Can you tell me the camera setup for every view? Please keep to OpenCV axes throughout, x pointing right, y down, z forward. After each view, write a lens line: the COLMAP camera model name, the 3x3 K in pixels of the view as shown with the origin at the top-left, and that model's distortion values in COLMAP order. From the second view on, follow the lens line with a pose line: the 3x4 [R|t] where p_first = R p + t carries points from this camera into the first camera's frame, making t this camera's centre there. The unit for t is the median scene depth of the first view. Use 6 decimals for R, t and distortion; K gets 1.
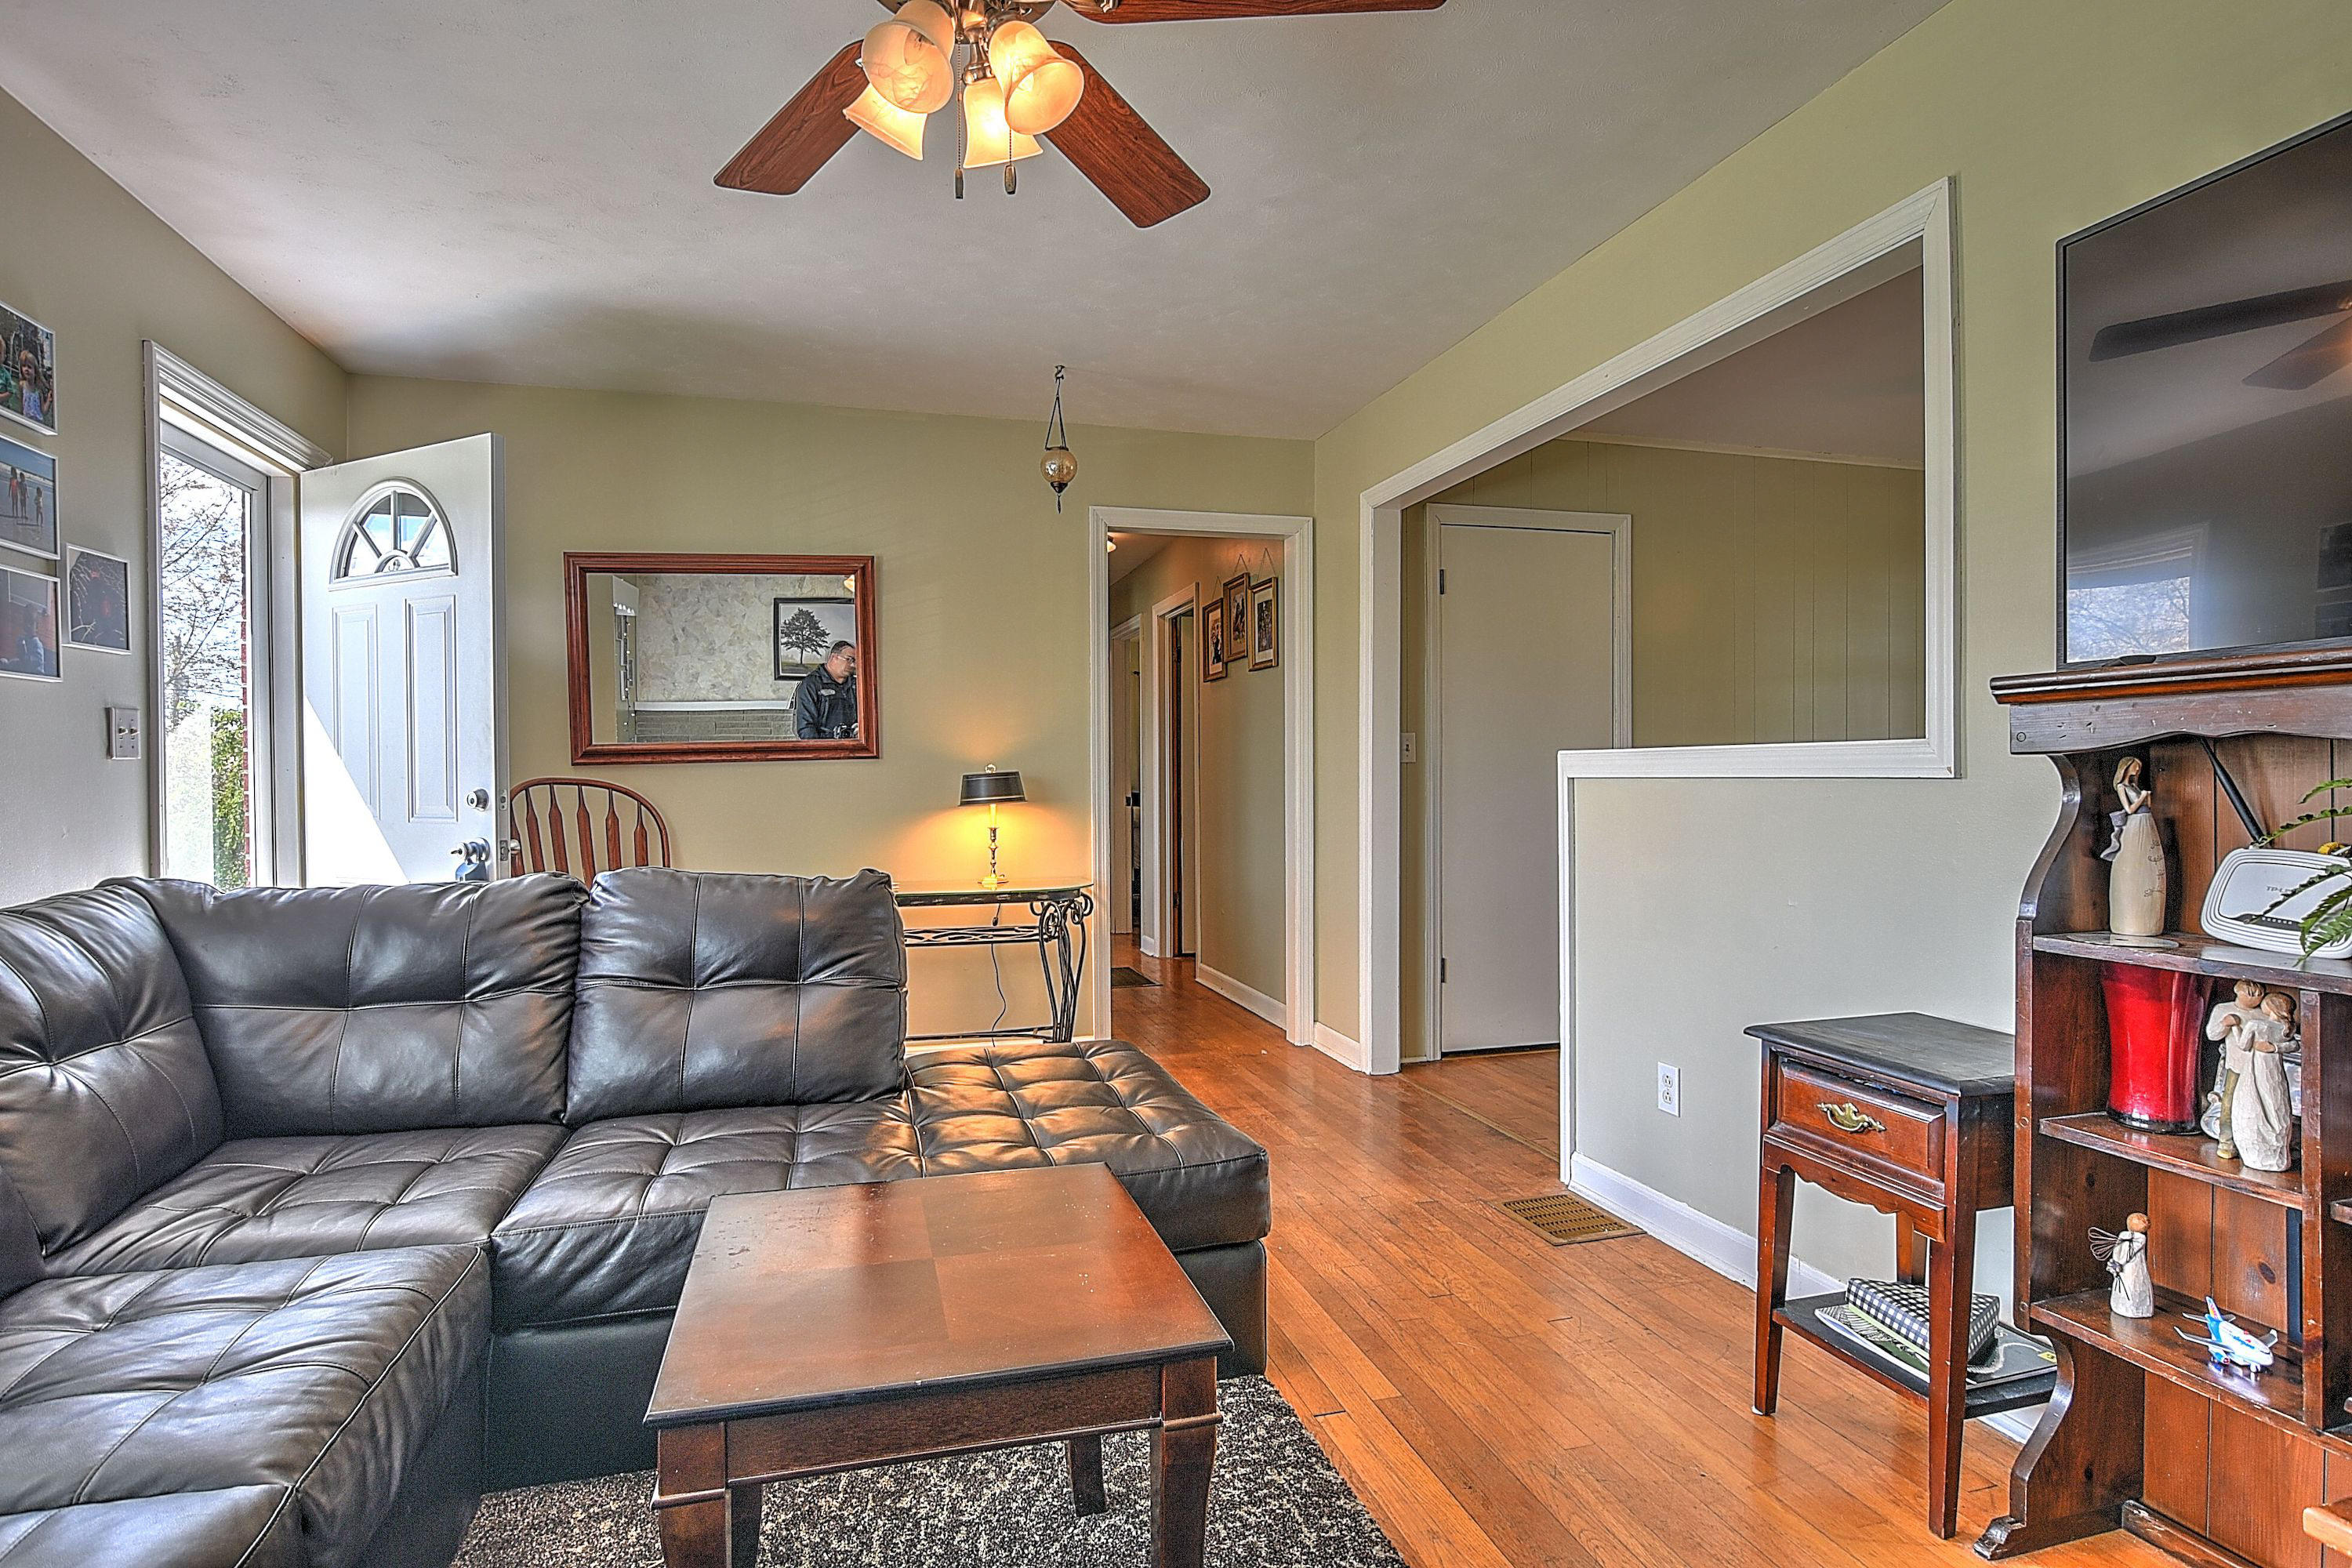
lens RADIAL K [[1196.3, 0, 1176.0], [0, 1196.3, 784.0], [0, 0, 1]] dist [-0.026653, 0.000633]
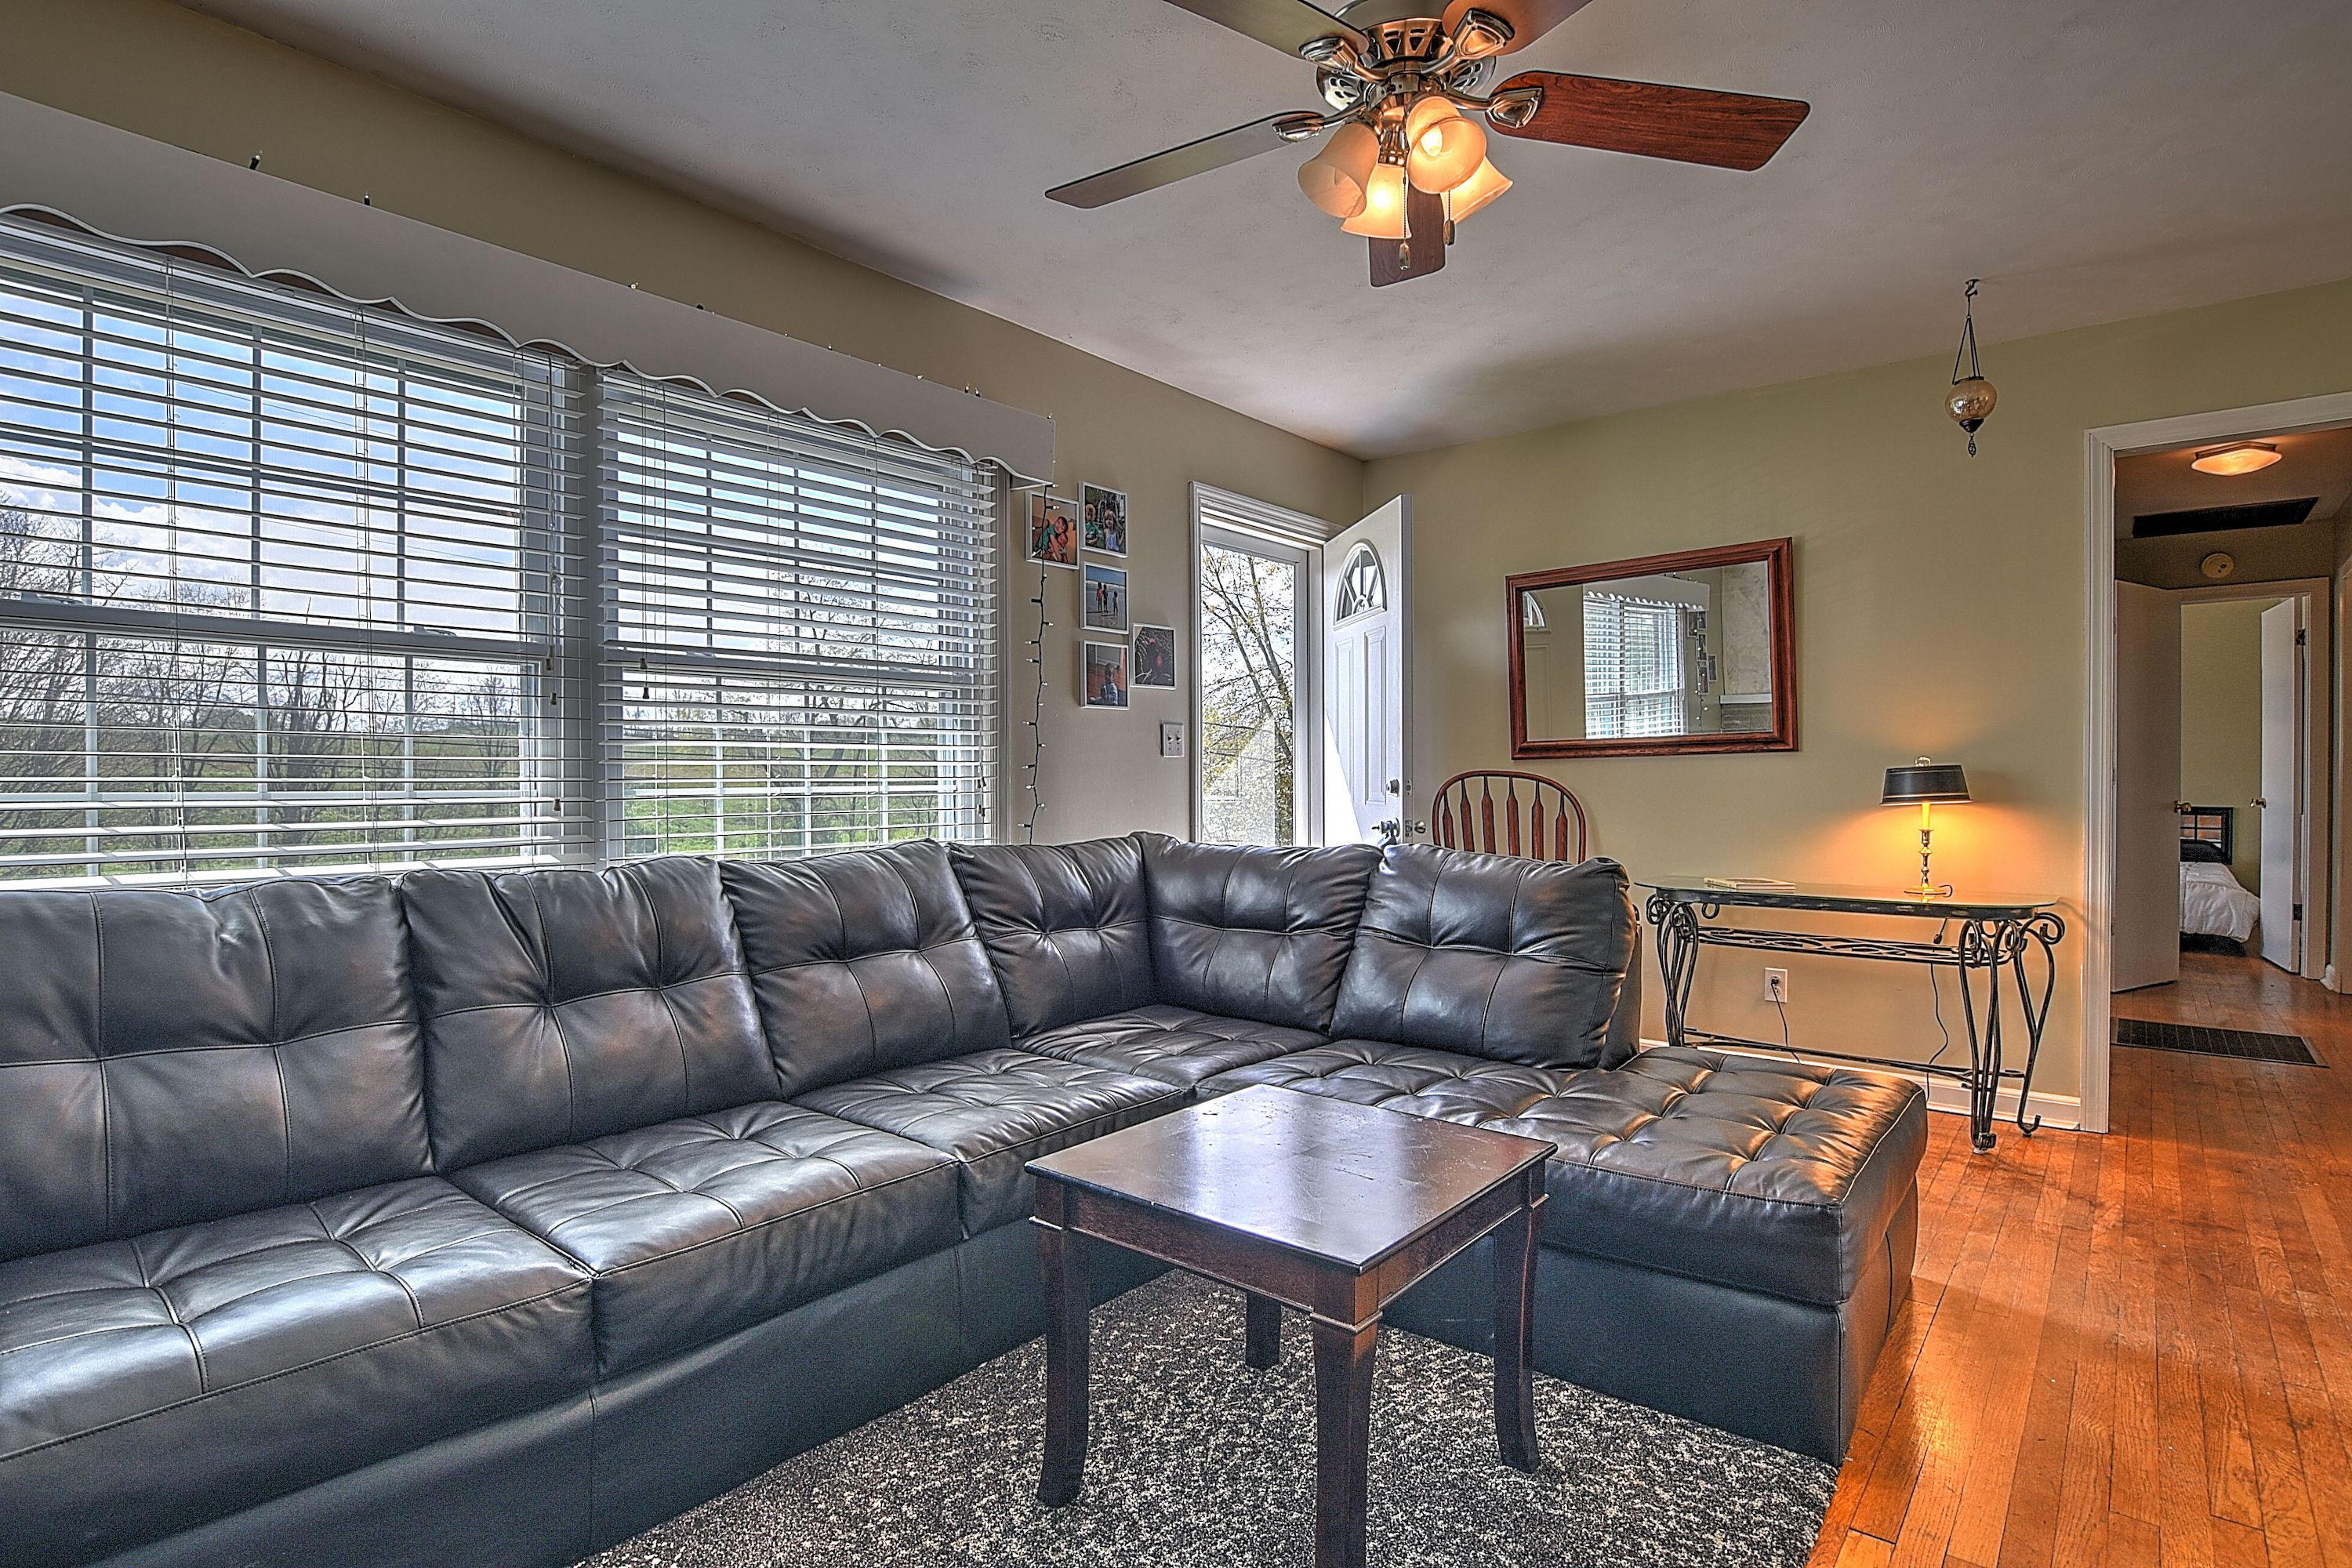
lens RADIAL K [[1208.6, 0, 1176.0], [0, 1208.6, 784.0], [0, 0, 1]] dist [-0.019610, 0.000799]
pose [[0.564535, 0.013033, -0.825307, 0.346929], [-0.008155, 0.999915, 0.010213, -0.001519], [0.825369, 0.000965, 0.564593, 0.079422]]
